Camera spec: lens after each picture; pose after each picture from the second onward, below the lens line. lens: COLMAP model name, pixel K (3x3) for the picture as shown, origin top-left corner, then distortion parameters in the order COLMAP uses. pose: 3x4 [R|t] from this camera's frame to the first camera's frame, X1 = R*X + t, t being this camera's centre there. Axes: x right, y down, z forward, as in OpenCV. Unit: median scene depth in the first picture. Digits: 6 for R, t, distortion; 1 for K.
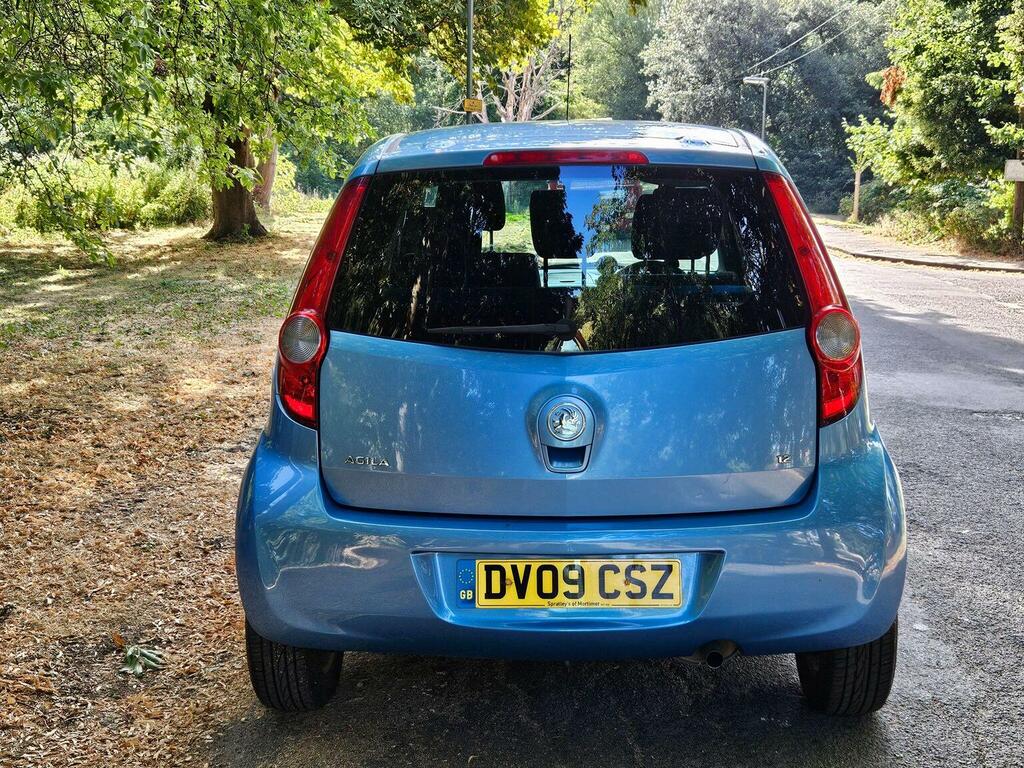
lens RADIAL K [[1395.3, 0, 521.9], [0, 1395.3, 401.1], [0, 0, 1]] dist [0.084553, -0.033957]
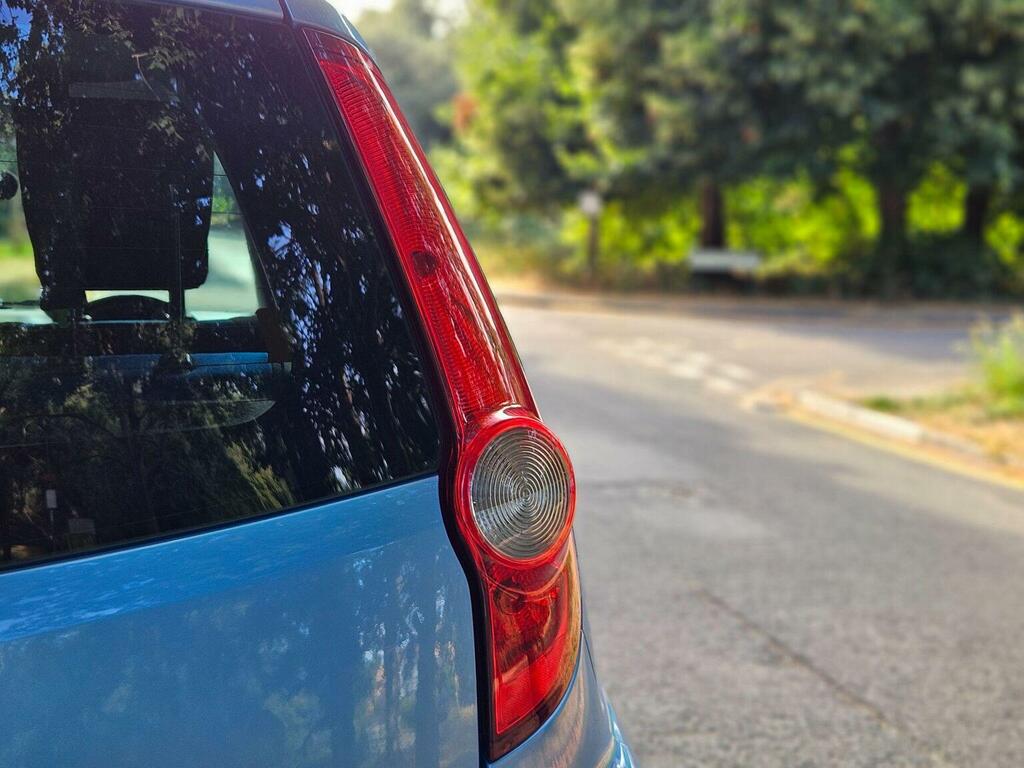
lens RADIAL K [[1400.4, 0, 512.0], [0, 1400.4, 384.0], [0, 0, 1]] dist [0.080857, -0.006949]
pose [[0.957547, -0.027848, 0.286931, 0.096173], [0.039103, 0.998671, -0.033567, -0.050950], [-0.285614, 0.043362, 0.957363, 0.527672]]
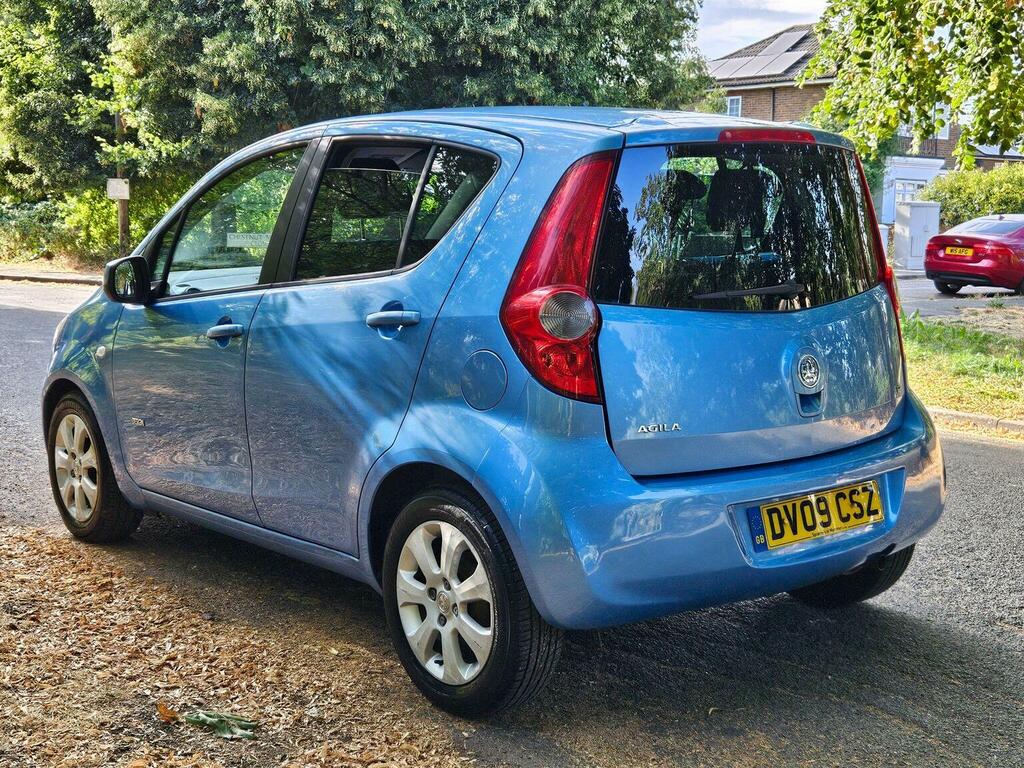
lens RADIAL K [[1403.5, 0, 520.7], [0, 1403.5, 379.5], [0, 0, 1]] dist [0.063745, 0.044297]
pose [[0.745531, -0.085162, 0.661007, -0.689938], [0.106852, 0.994246, 0.007580, -0.008699], [-0.657849, 0.064979, 0.750341, 0.237801]]
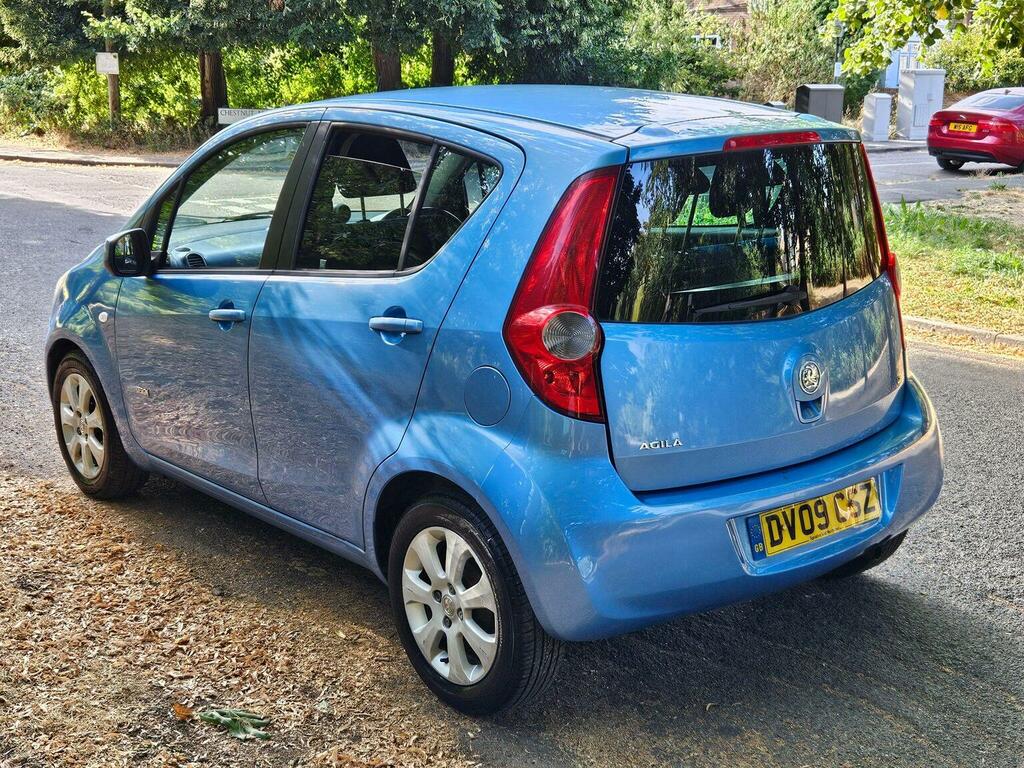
lens RADIAL K [[1400.4, 0, 512.0], [0, 1400.4, 384.0], [0, 0, 1]] dist [0.080857, -0.006949]
pose [[0.747446, -0.156766, 0.645561, -0.684755], [0.109808, 0.987546, 0.112674, -0.104037], [-0.655185, -0.013330, 0.755351, 0.234223]]
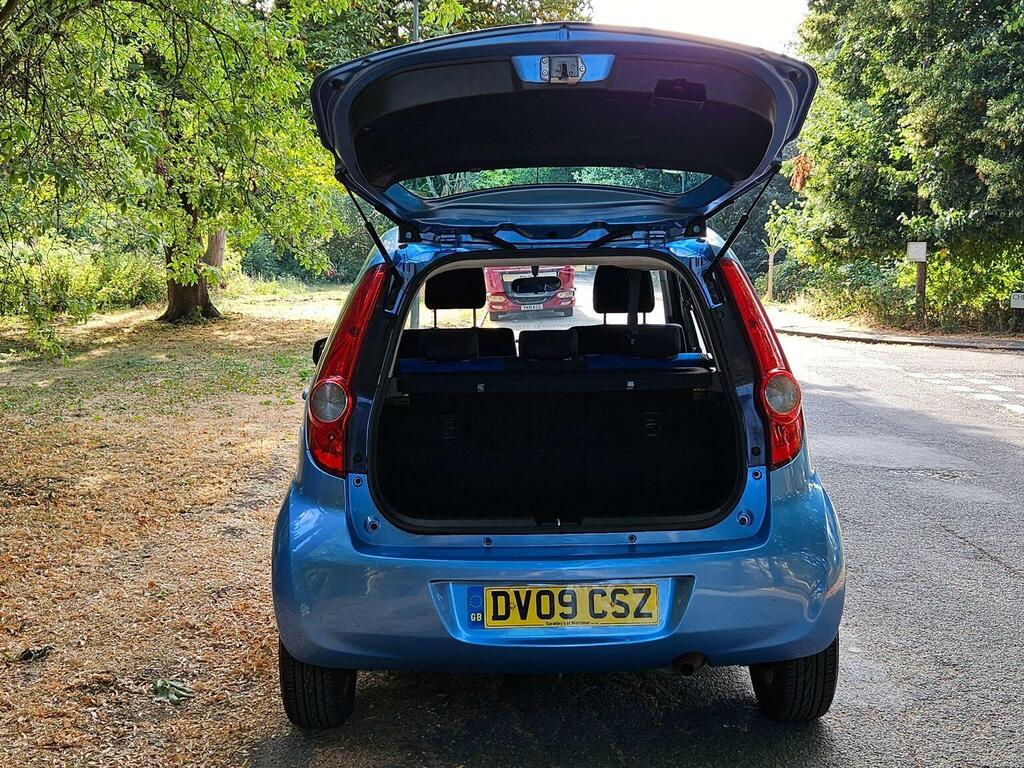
lens RADIAL K [[1347.1, 0, 507.6], [0, 1347.1, 388.5], [0, 0, 1]] dist [0.062804, 0.039725]
pose [[0.999101, -0.010718, 0.041023, -0.045494], [0.013288, 0.997932, -0.062886, 0.014615], [-0.040264, 0.063375, 0.997177, -0.112134]]
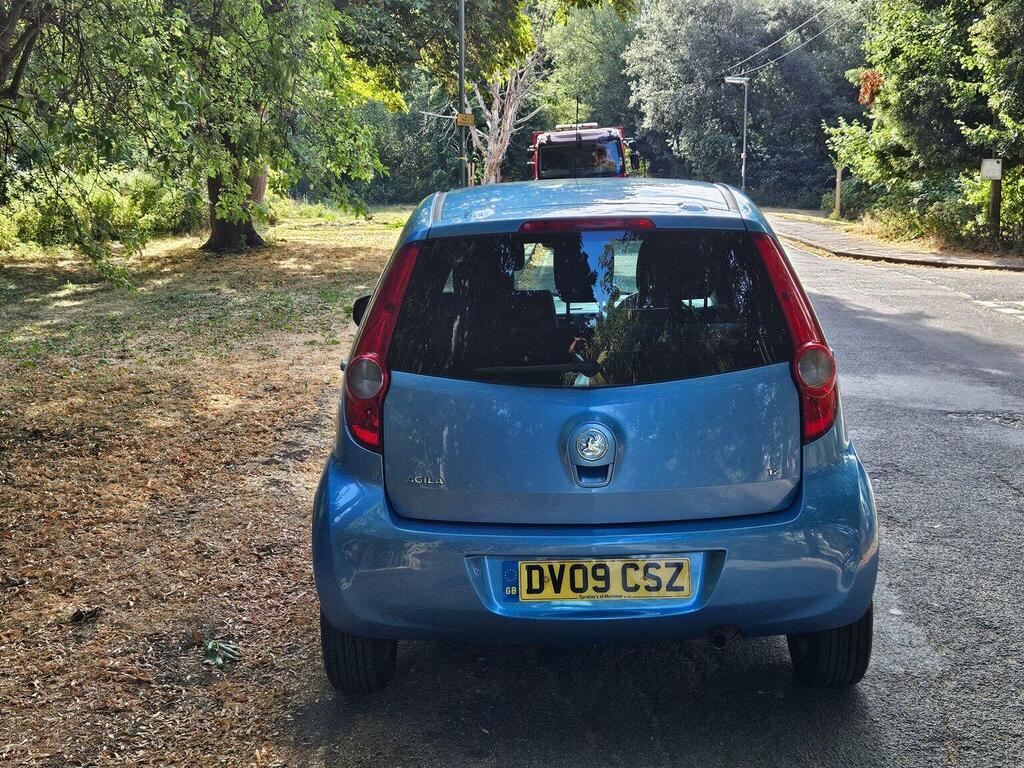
lens RADIAL K [[1400.4, 0, 512.0], [0, 1400.4, 384.0], [0, 0, 1]] dist [0.080857, -0.006949]
pose [[0.999816, -0.018972, 0.002916, -0.030787], [0.018998, 0.999777, -0.009201, -0.021511], [-0.002741, 0.009255, 0.999953, -0.159704]]
